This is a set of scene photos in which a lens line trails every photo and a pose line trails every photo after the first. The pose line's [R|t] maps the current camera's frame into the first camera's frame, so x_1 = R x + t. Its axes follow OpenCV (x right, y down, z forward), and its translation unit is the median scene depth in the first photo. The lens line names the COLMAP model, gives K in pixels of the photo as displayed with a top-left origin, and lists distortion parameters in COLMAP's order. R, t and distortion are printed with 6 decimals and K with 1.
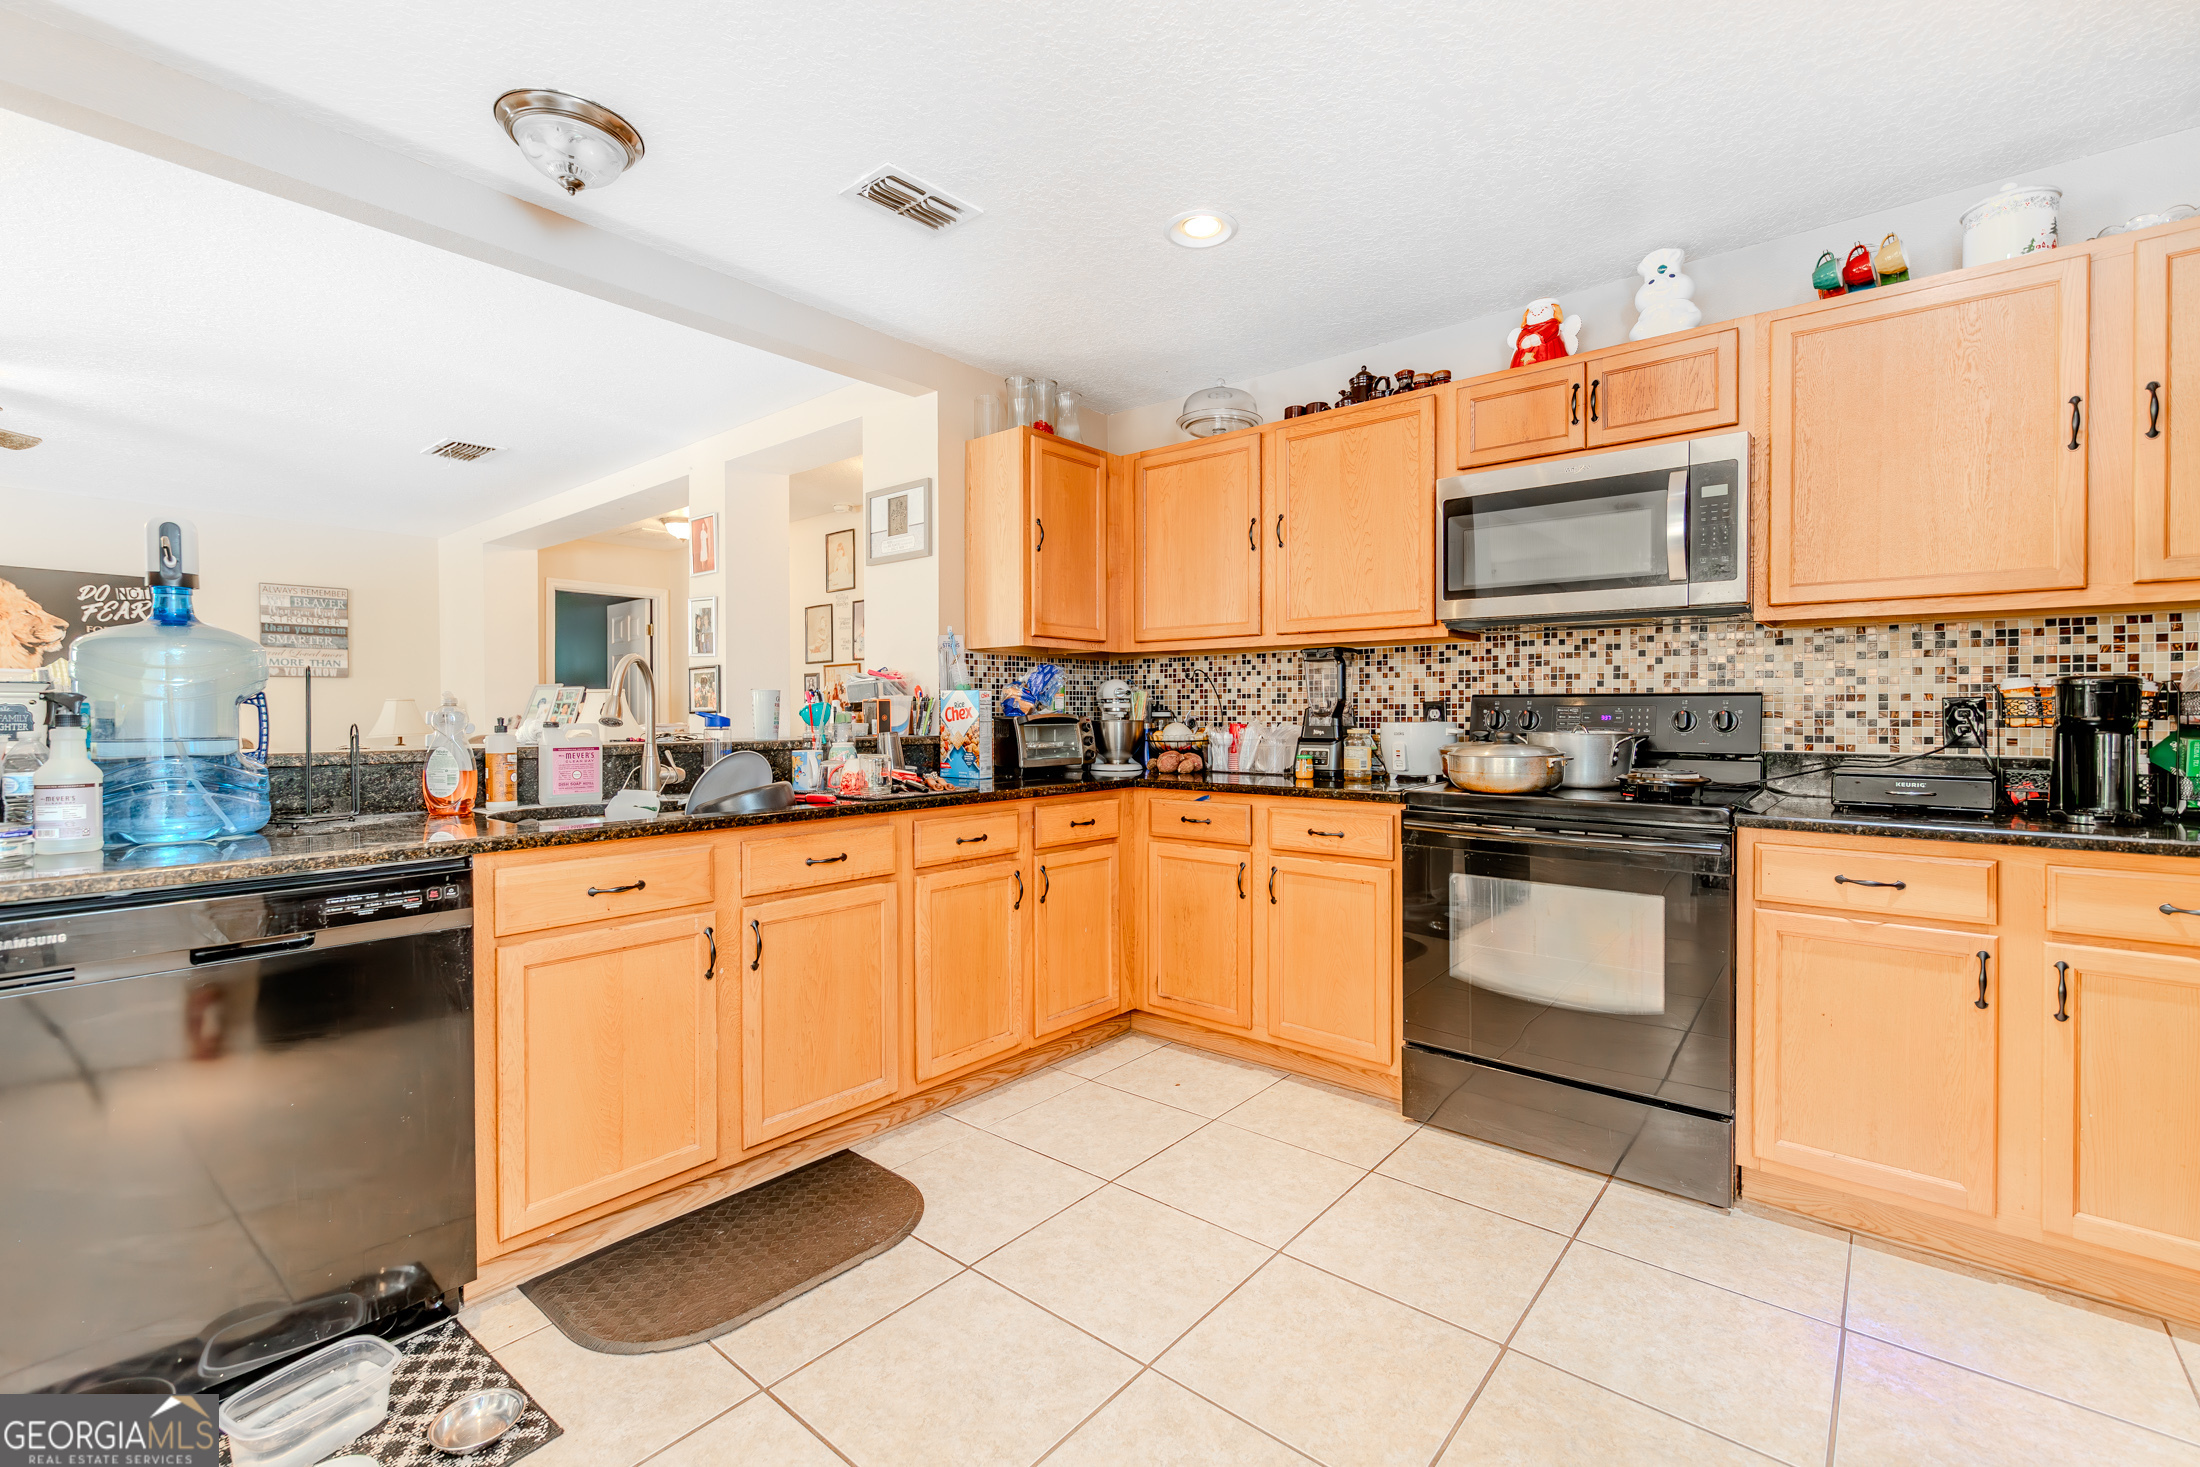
lens RADIAL K [[951.9, 0, 1089.7], [0, 951.9, 722.6], [0, 0, 1]] dist [0.000125, 0.000043]
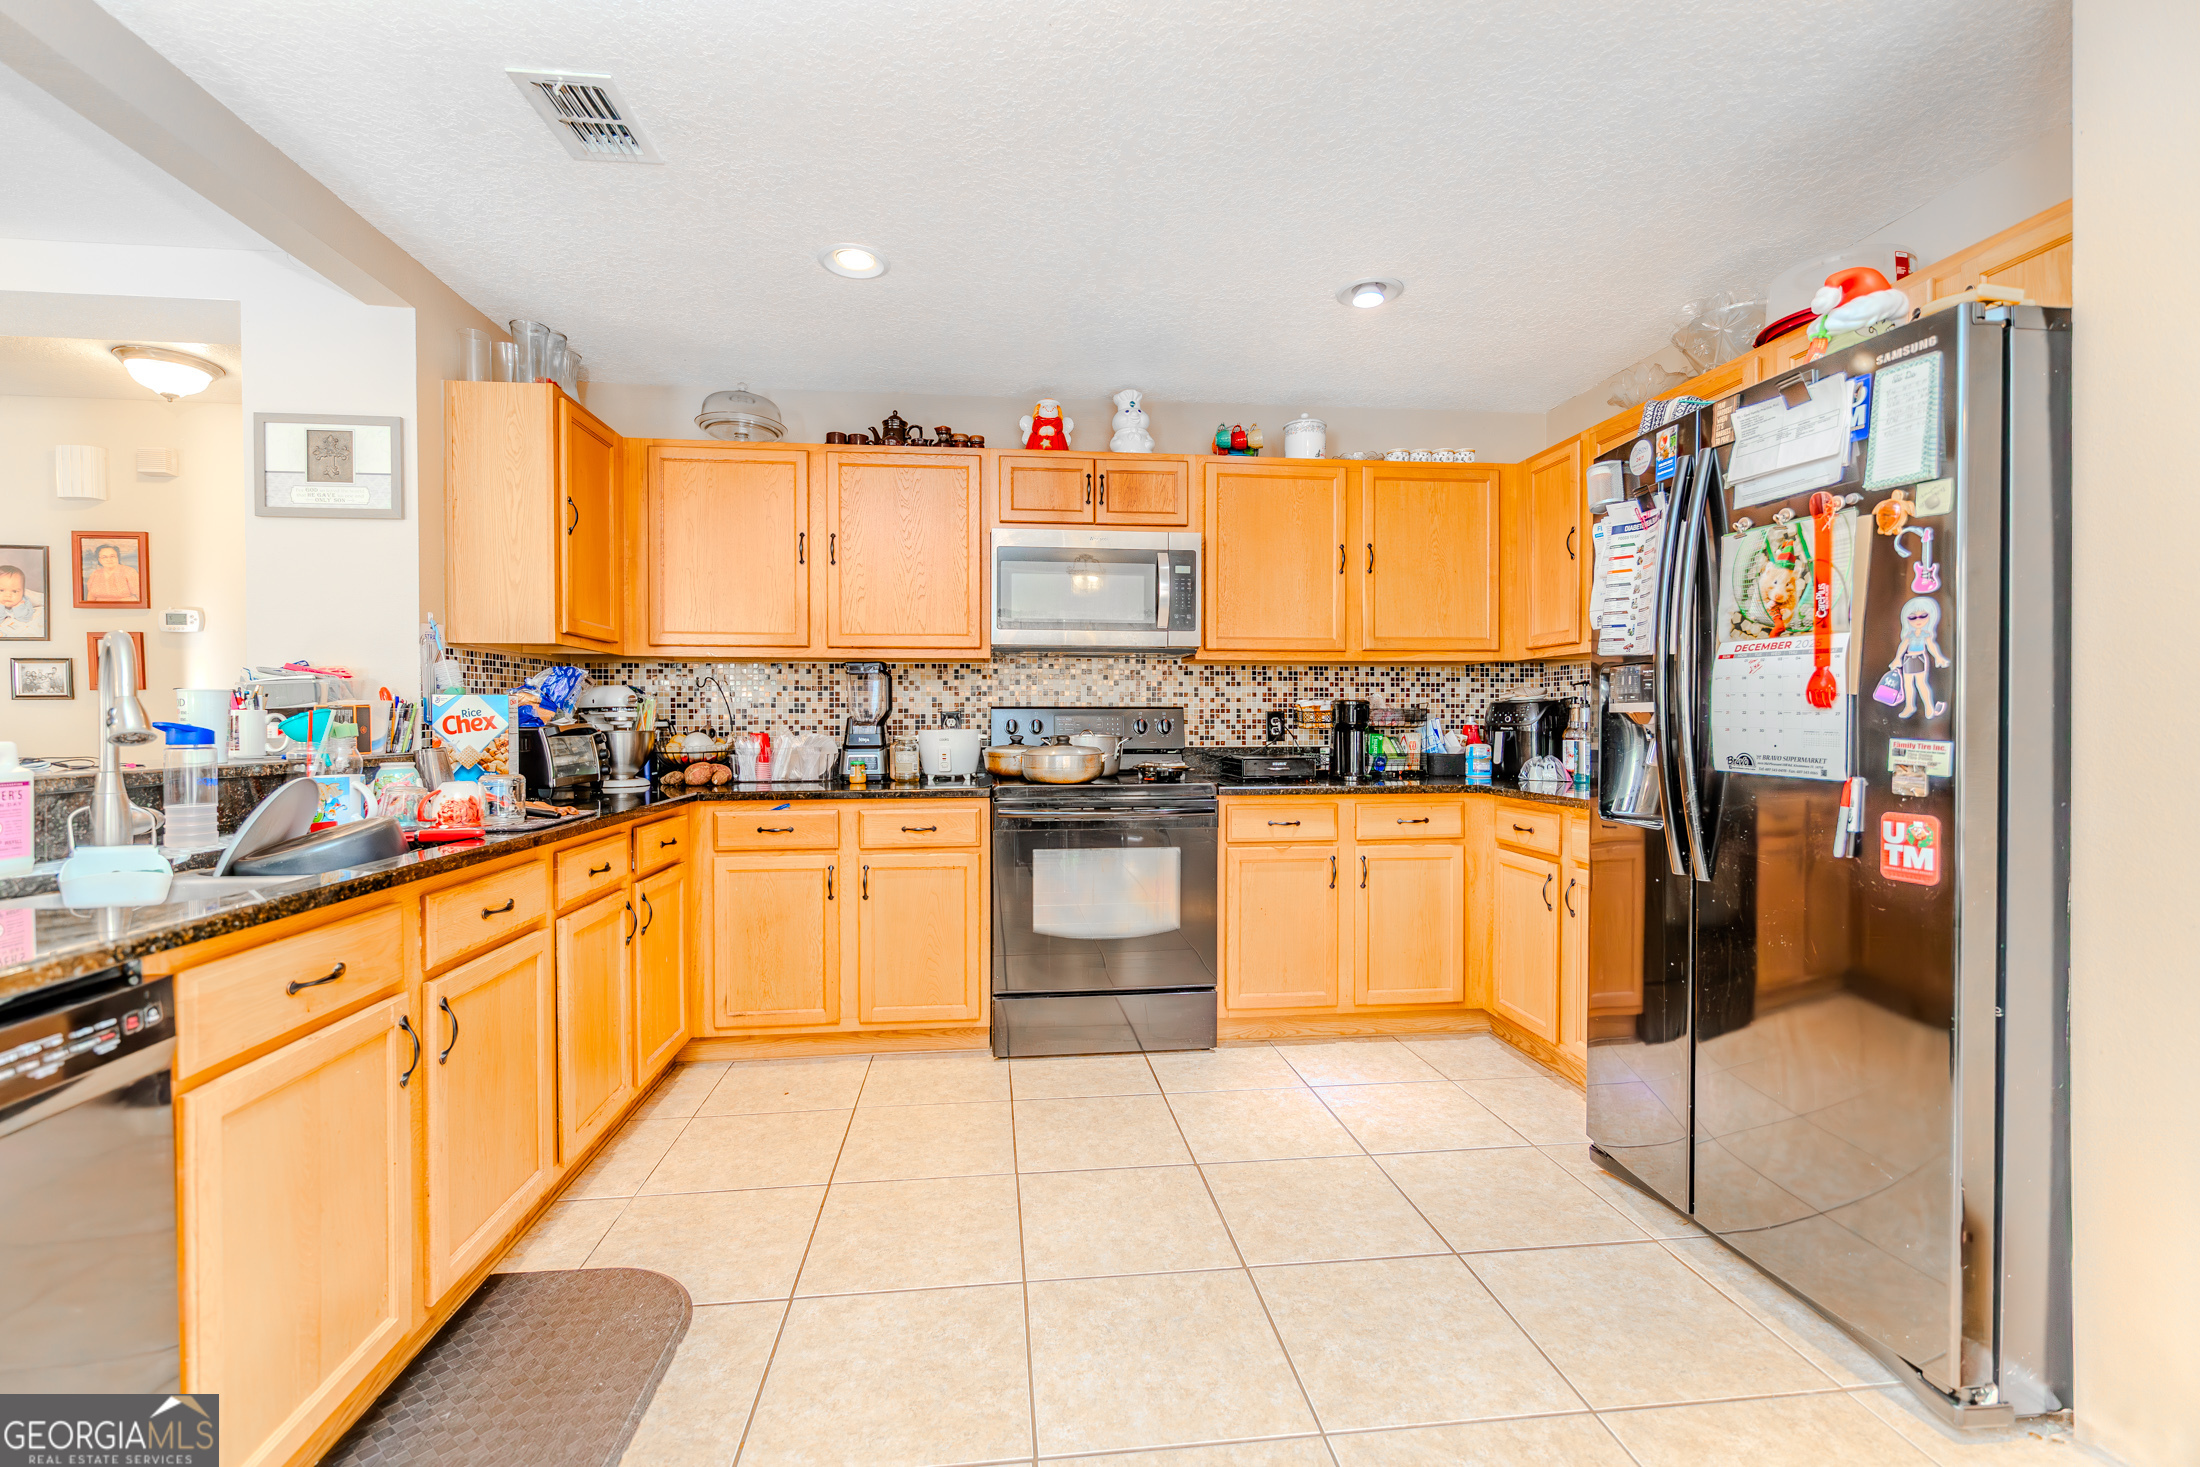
lens RADIAL K [[941.9, 0, 1100.0], [0, 941.9, 733.5], [0, 0, 1]] dist [-0.000048, 0.000174]
pose [[0.682937, -0.011705, 0.730383, -0.387090], [0.011093, 0.999922, 0.005652, -0.000064], [-0.730393, 0.004243, 0.683014, 0.077857]]
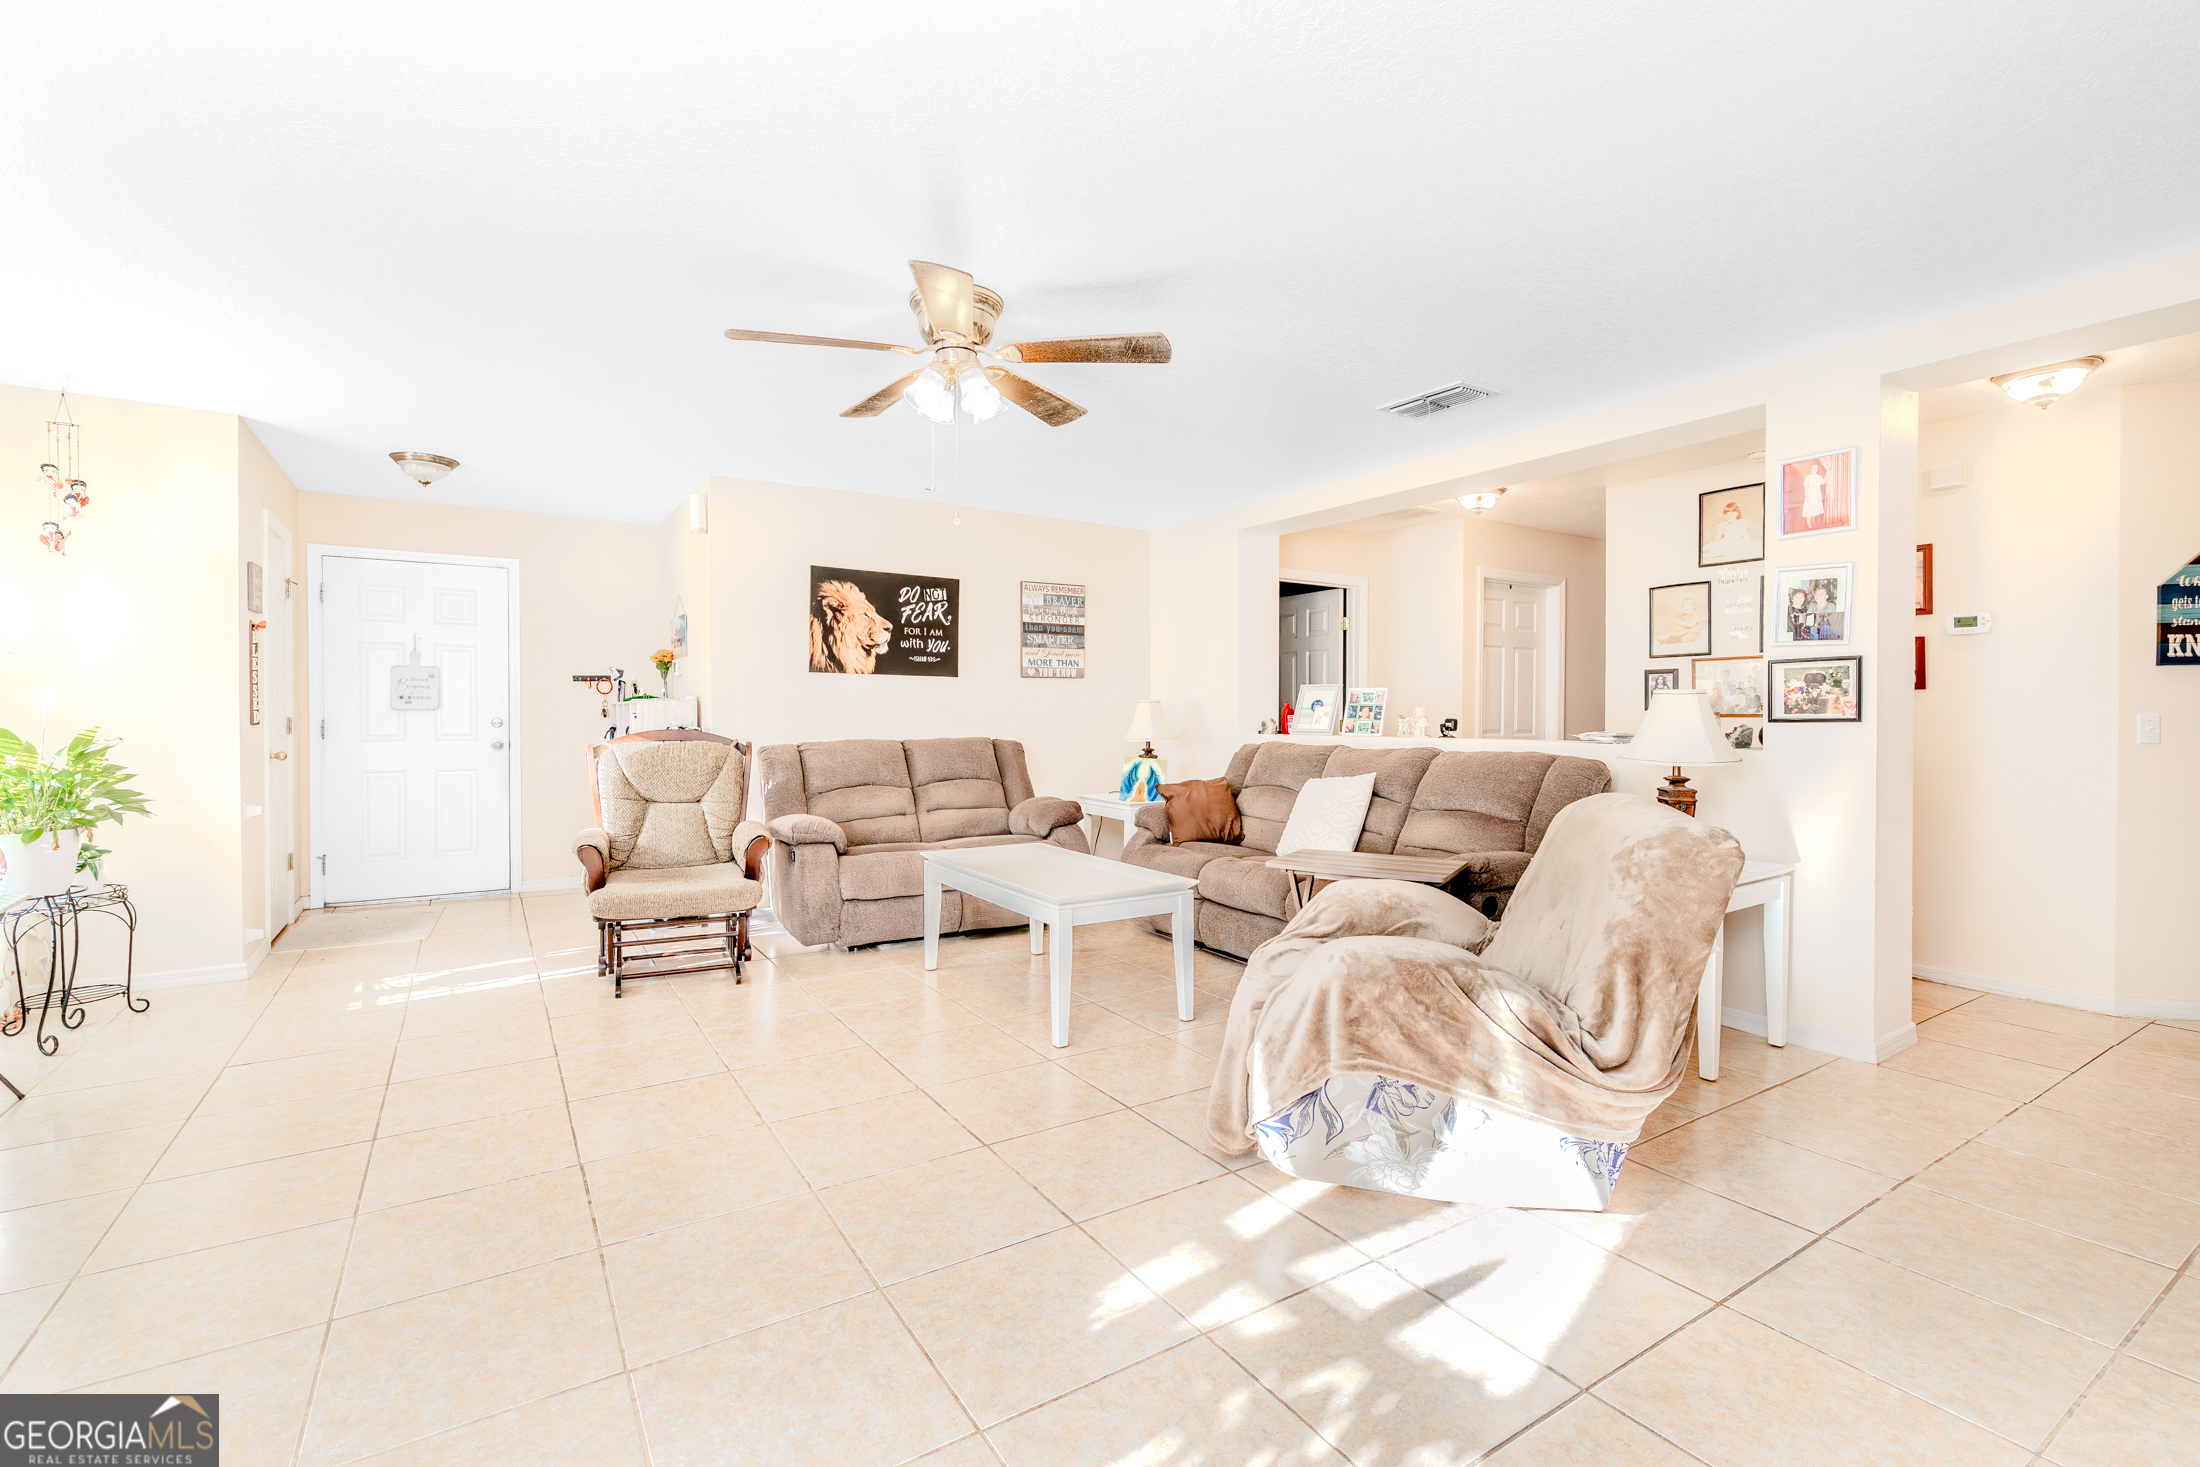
lens RADIAL K [[964.5, 0, 1107.6], [0, 964.5, 717.3], [0, 0, 1]] dist [0.014332, 0.000027]
pose [[0.957929, 0.005841, -0.286947, -1.096698], [-0.007563, 0.999959, -0.004893, -0.008490], [0.286906, 0.006857, 0.957934, 0.181705]]
